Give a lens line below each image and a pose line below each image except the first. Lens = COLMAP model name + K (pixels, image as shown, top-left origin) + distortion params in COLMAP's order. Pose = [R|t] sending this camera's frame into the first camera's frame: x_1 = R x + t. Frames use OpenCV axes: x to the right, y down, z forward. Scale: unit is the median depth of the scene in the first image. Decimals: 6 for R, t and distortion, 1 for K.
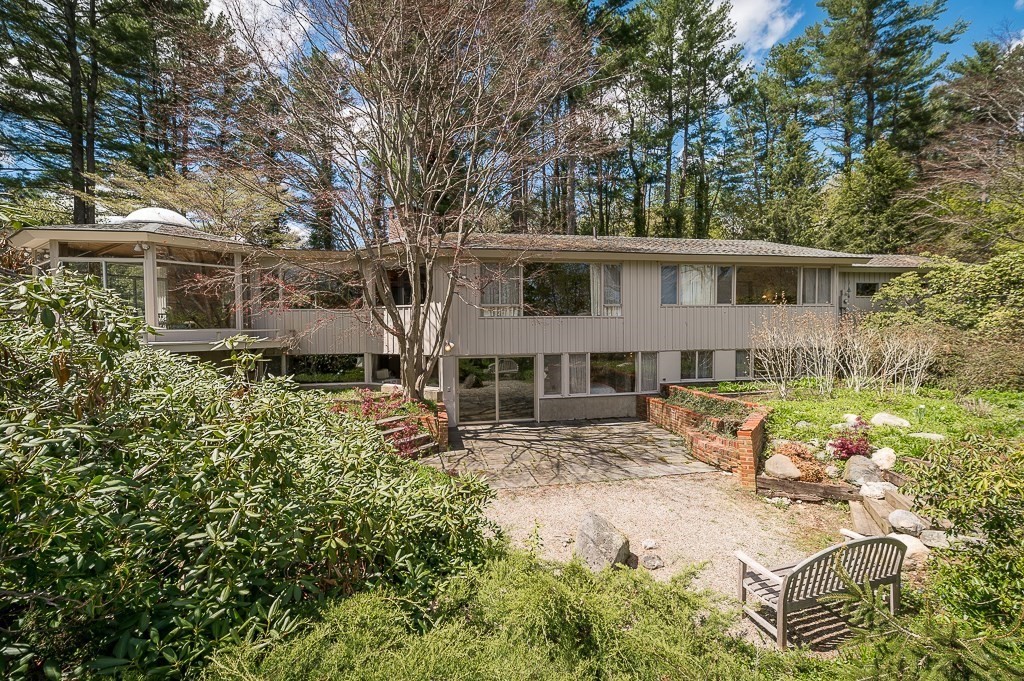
lens RADIAL K [[452.1, 0, 512.0], [0, 452.1, 340.5], [0, 0, 1]] dist [0.000499, 0.000018]
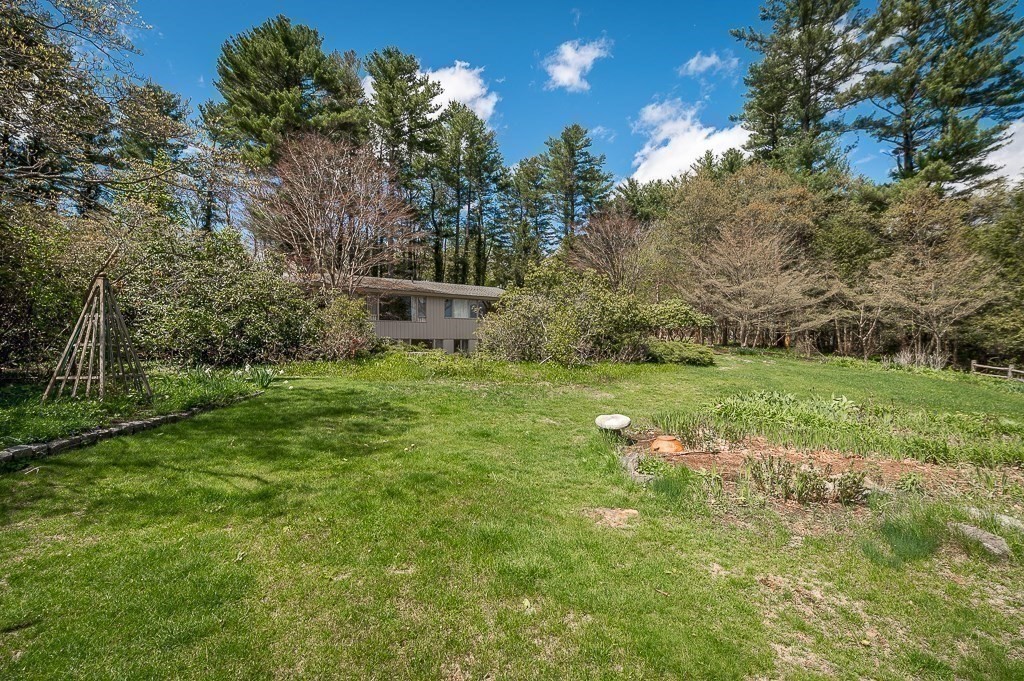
lens RADIAL K [[452.1, 0, 512.0], [0, 452.1, 340.5], [0, 0, 1]] dist [0.000499, 0.000018]
pose [[0.909625, 0.011514, 0.415270, -0.102479], [0.008671, 0.998872, -0.046689, 0.049851], [-0.415339, 0.046070, 0.908499, -0.407993]]
